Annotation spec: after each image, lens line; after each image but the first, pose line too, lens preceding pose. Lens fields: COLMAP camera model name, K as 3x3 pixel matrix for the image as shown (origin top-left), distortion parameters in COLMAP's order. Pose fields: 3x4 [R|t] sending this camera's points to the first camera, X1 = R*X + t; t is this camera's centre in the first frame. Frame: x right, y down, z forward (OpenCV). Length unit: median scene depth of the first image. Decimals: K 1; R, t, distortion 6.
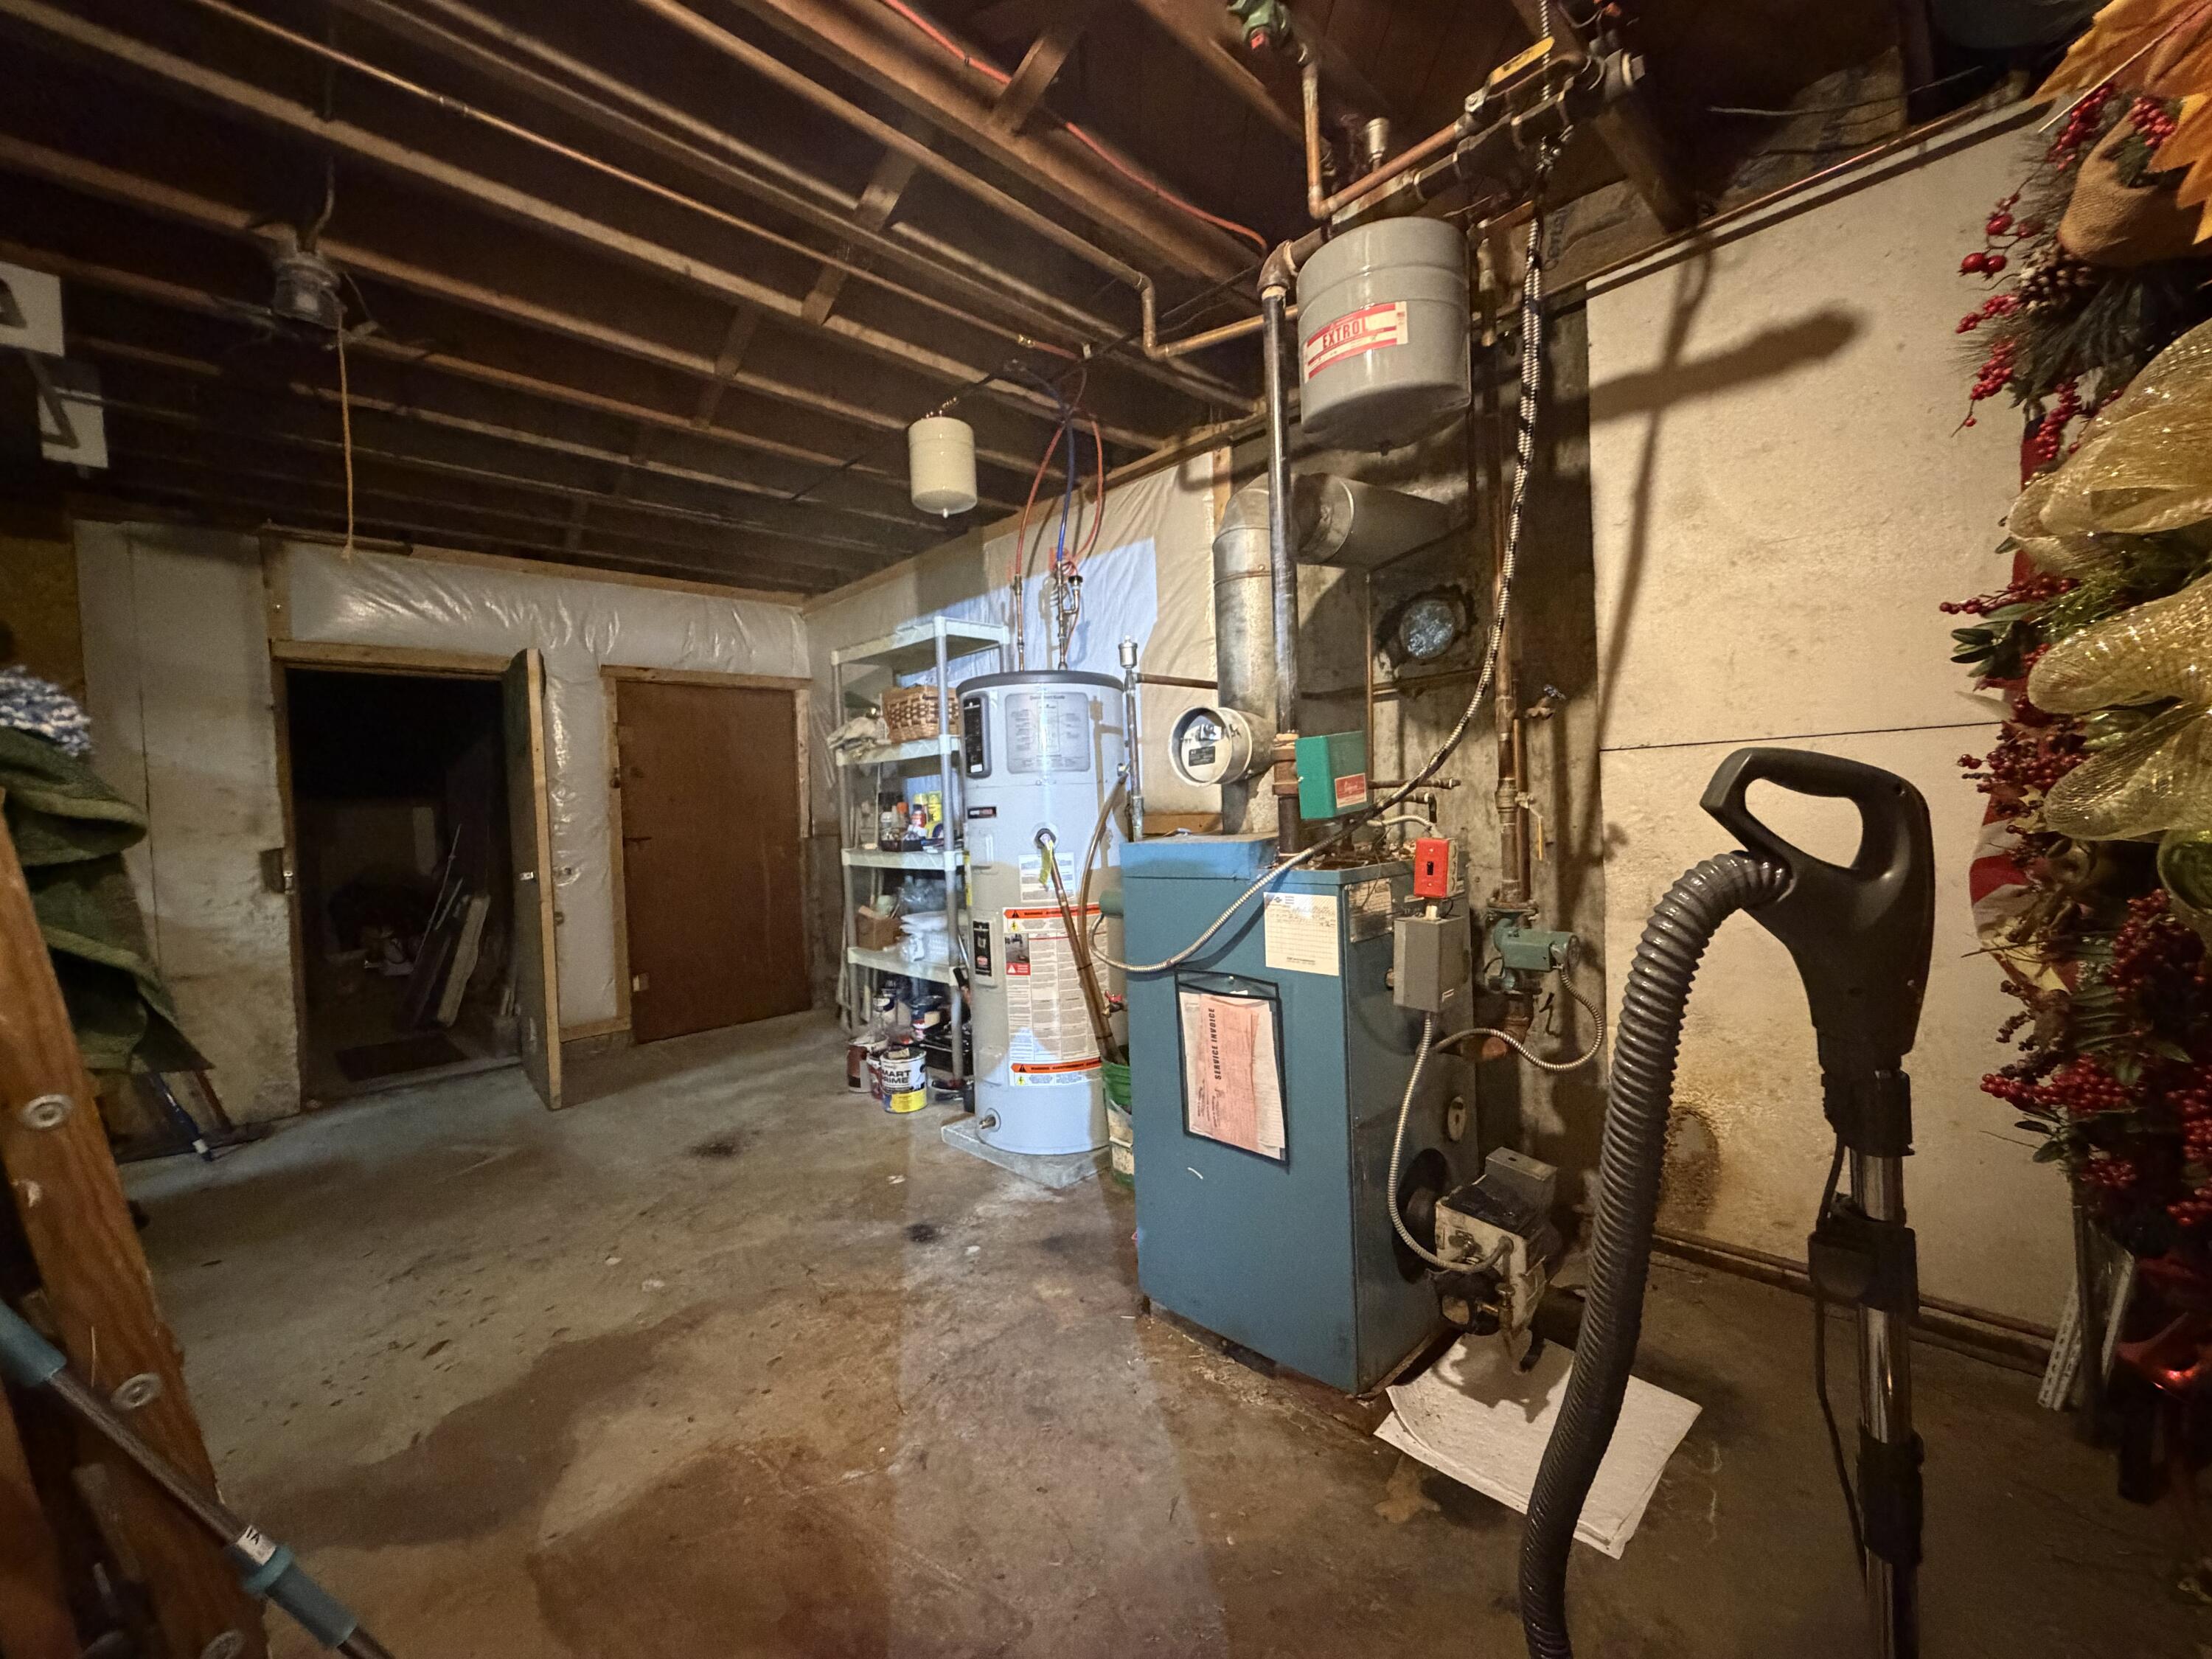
lens RADIAL K [[881.3, 0, 1102.3], [0, 881.3, 828.0], [0, 0, 1]] dist [0.000780, -0.000157]
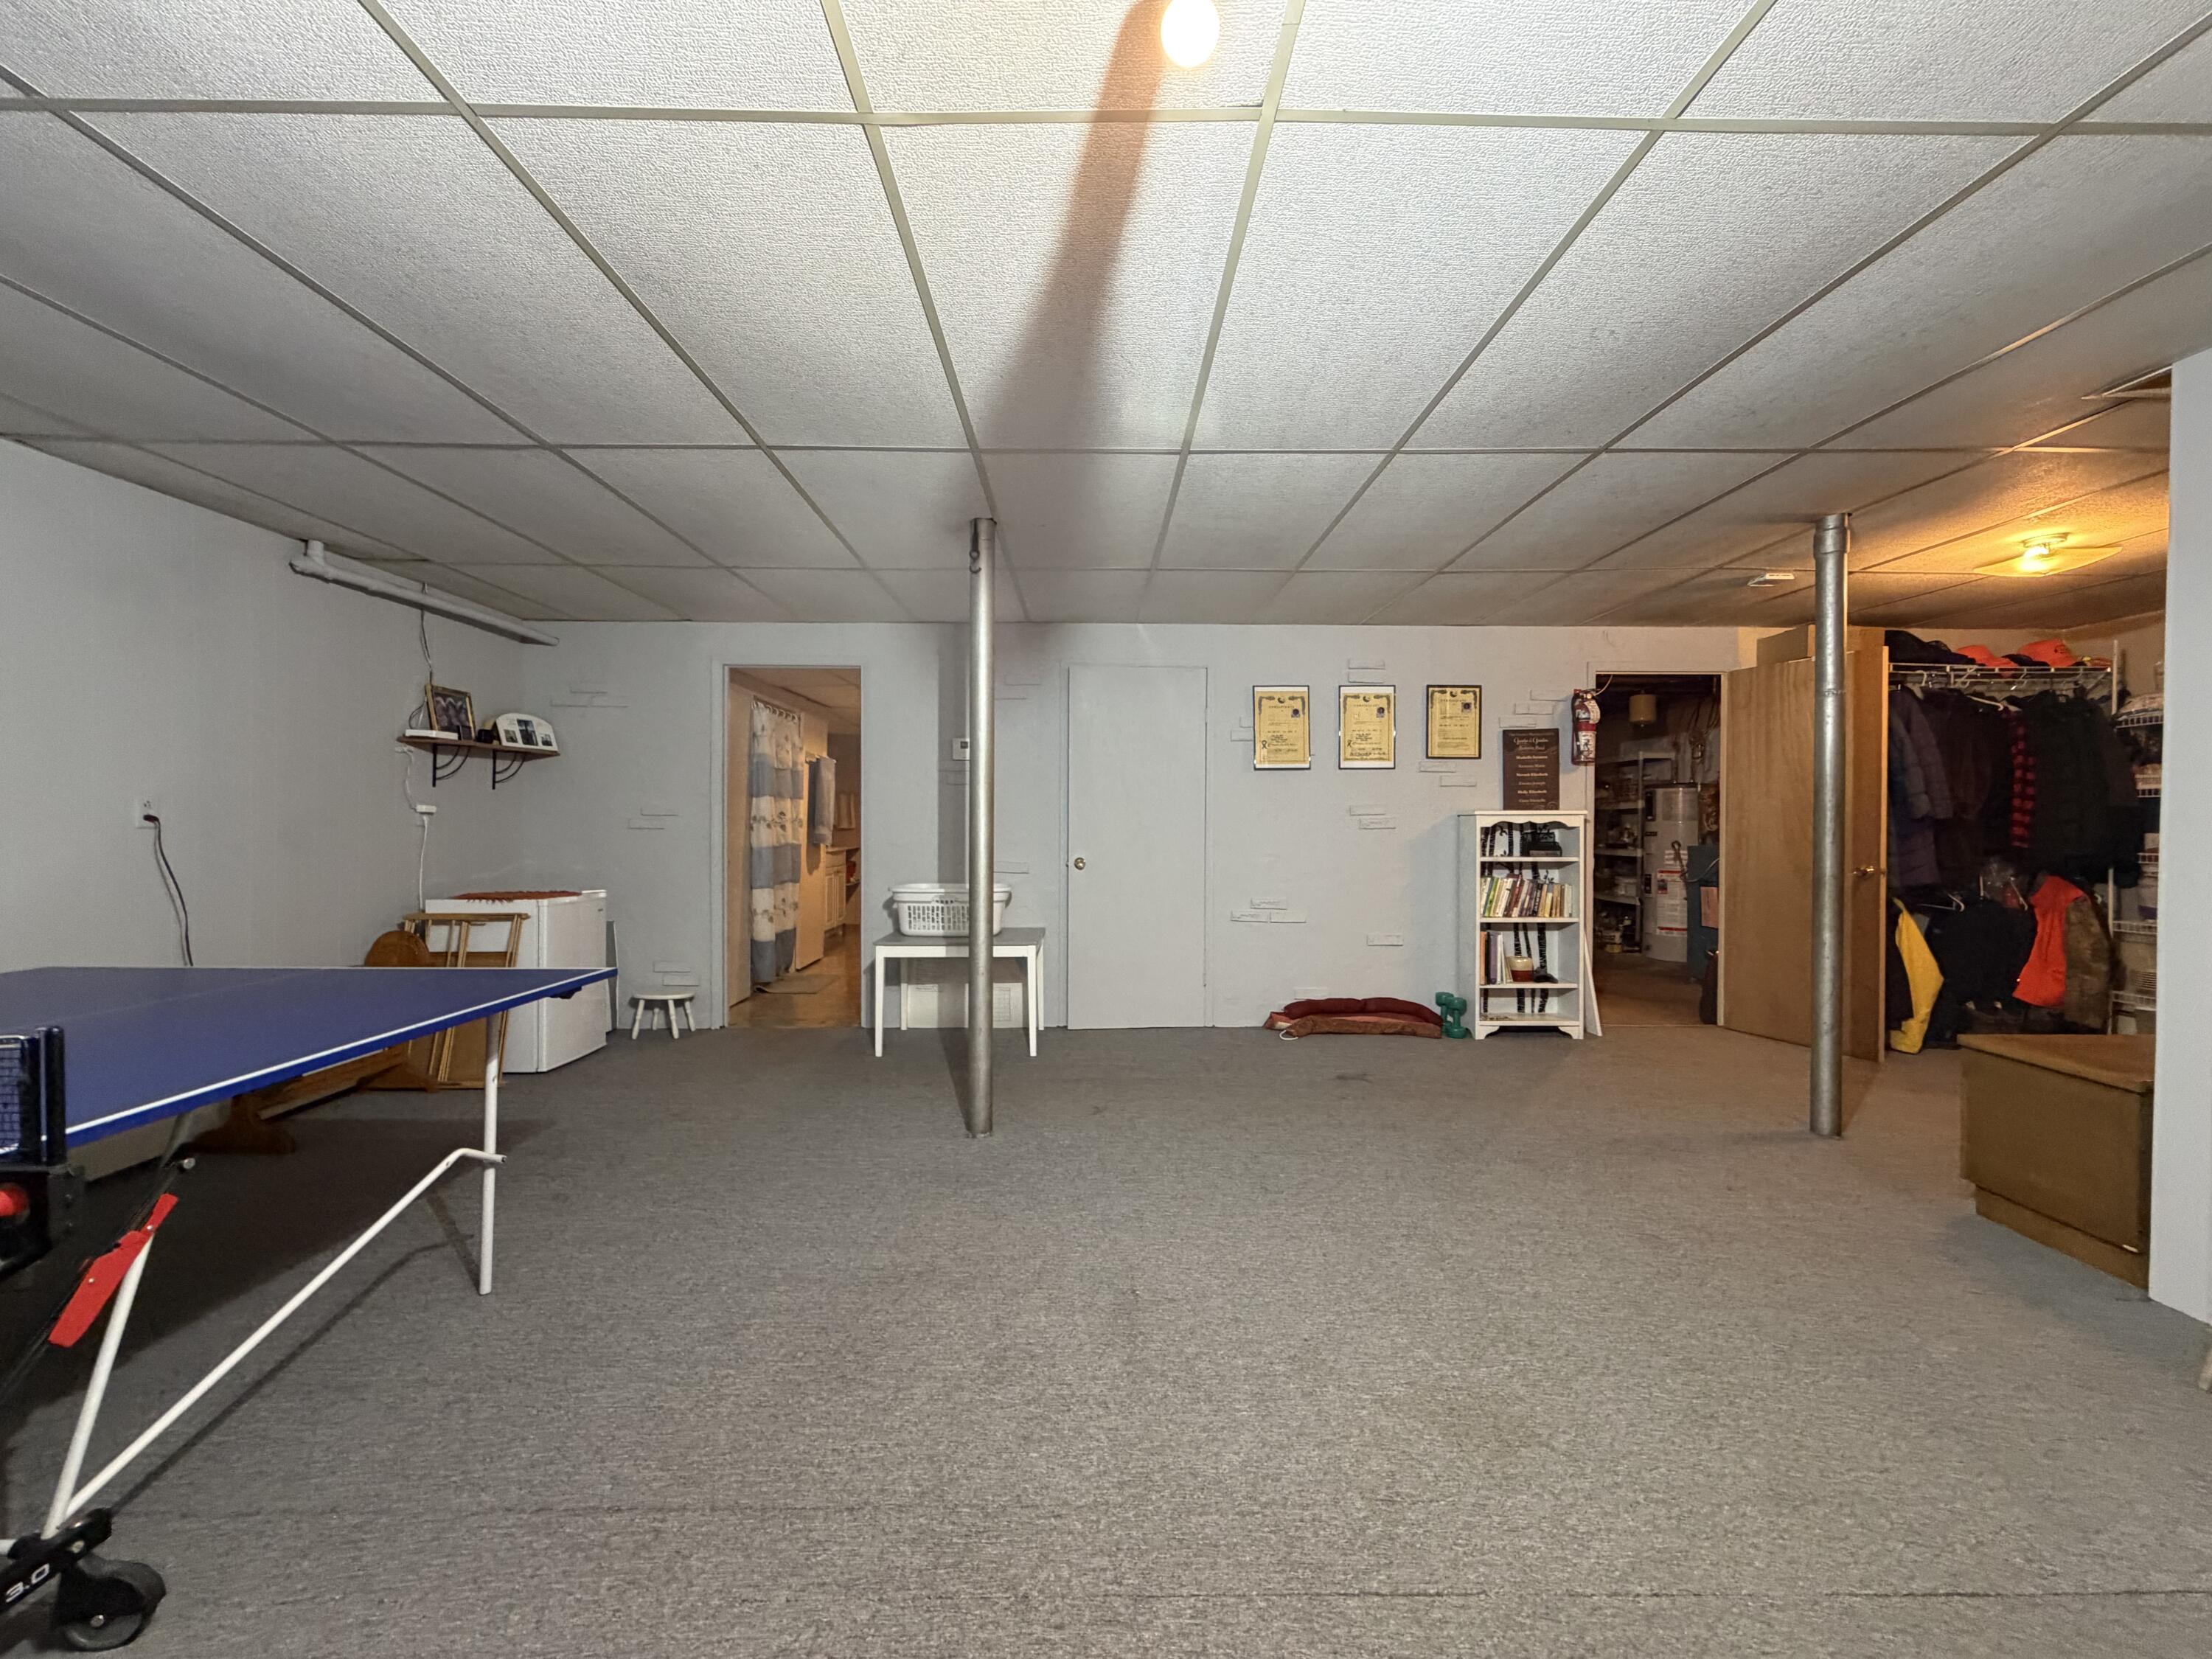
lens RADIAL K [[881.3, 0, 1104.1], [0, 881.3, 828.9], [0, 0, 1]] dist [0.000780, -0.000157]
pose [[0.728102, 0.048715, -0.683735, 0.487879], [-0.050483, 0.998574, 0.017388, 0.004459], [0.683607, 0.021857, 0.729523, -2.113537]]
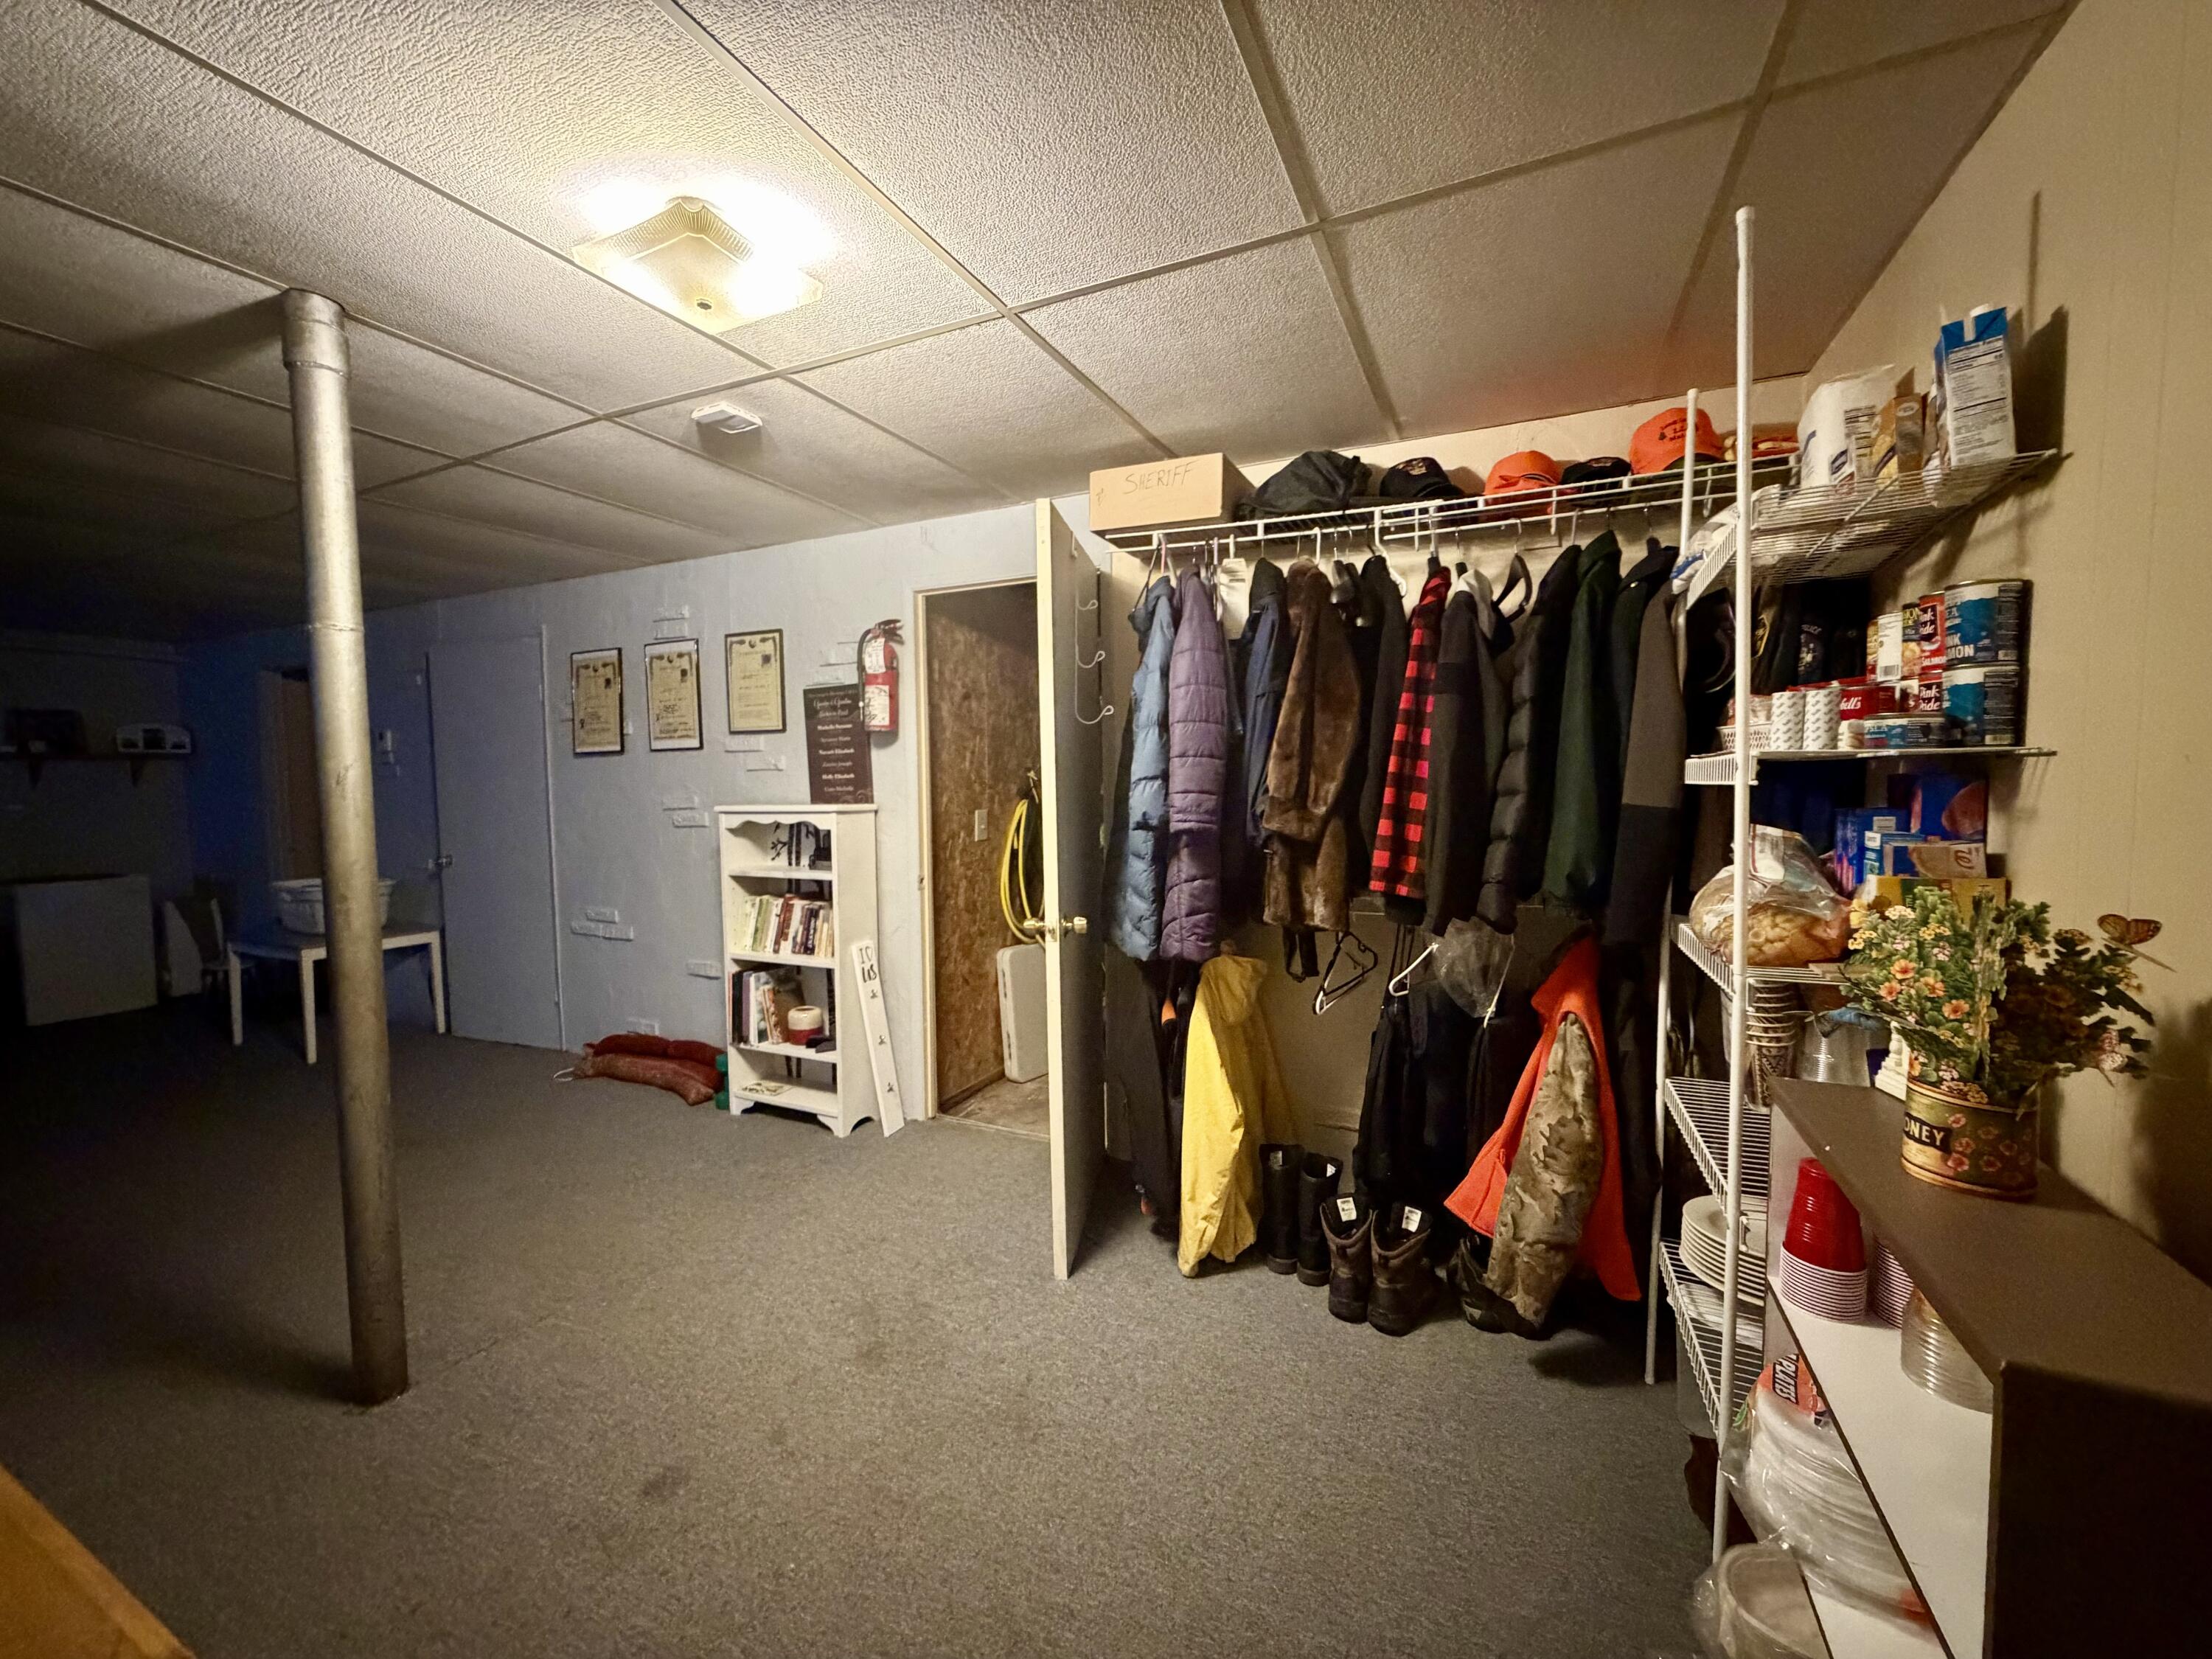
lens RADIAL K [[881.3, 0, 1099.9], [0, 881.3, 833.1], [0, 0, 1]] dist [0.000780, -0.000157]
pose [[0.349771, 0.096172, -0.931886, 1.670067], [-0.028394, 0.995348, 0.092064, -0.218119], [0.936405, -0.005741, 0.350875, 0.900905]]
